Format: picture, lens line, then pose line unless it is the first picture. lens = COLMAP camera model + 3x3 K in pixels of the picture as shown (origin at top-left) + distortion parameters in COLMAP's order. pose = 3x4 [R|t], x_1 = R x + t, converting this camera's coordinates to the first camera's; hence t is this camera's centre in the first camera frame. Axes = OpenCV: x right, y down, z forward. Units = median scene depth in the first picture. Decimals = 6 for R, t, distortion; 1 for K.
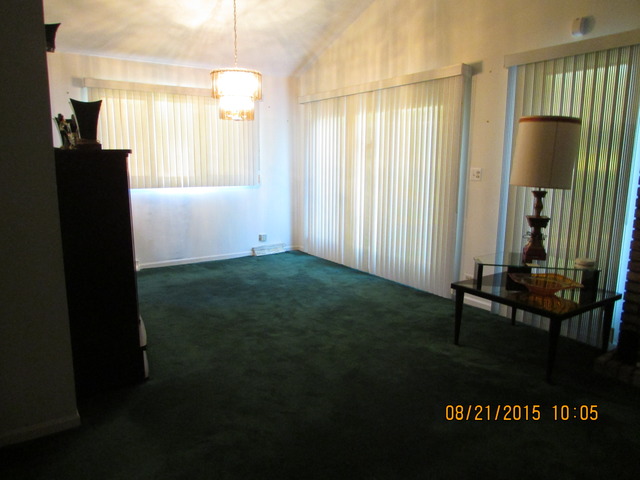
lens RADIAL K [[455.4, 0, 324.2], [0, 455.4, 242.3], [0, 0, 1]] dist [-0.046408, 0.005655]
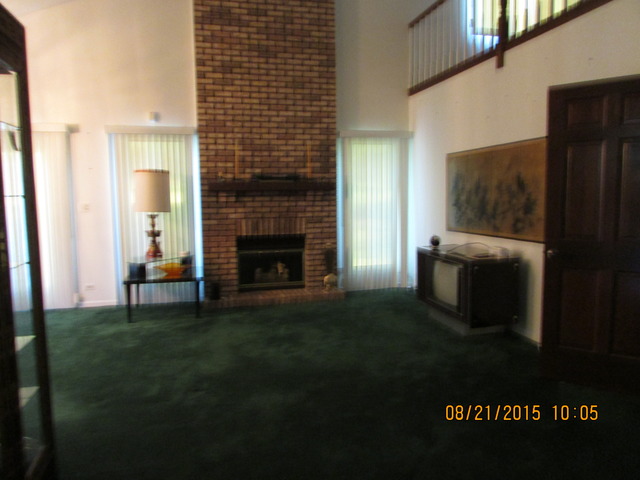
lens RADIAL K [[455.4, 0, 324.2], [0, 455.4, 242.3], [0, 0, 1]] dist [-0.046408, 0.005655]
pose [[0.285456, -0.095505, 0.953621, -0.886758], [0.181405, 0.982420, 0.044087, 0.022670], [-0.941067, 0.160407, 0.297763, -0.044001]]
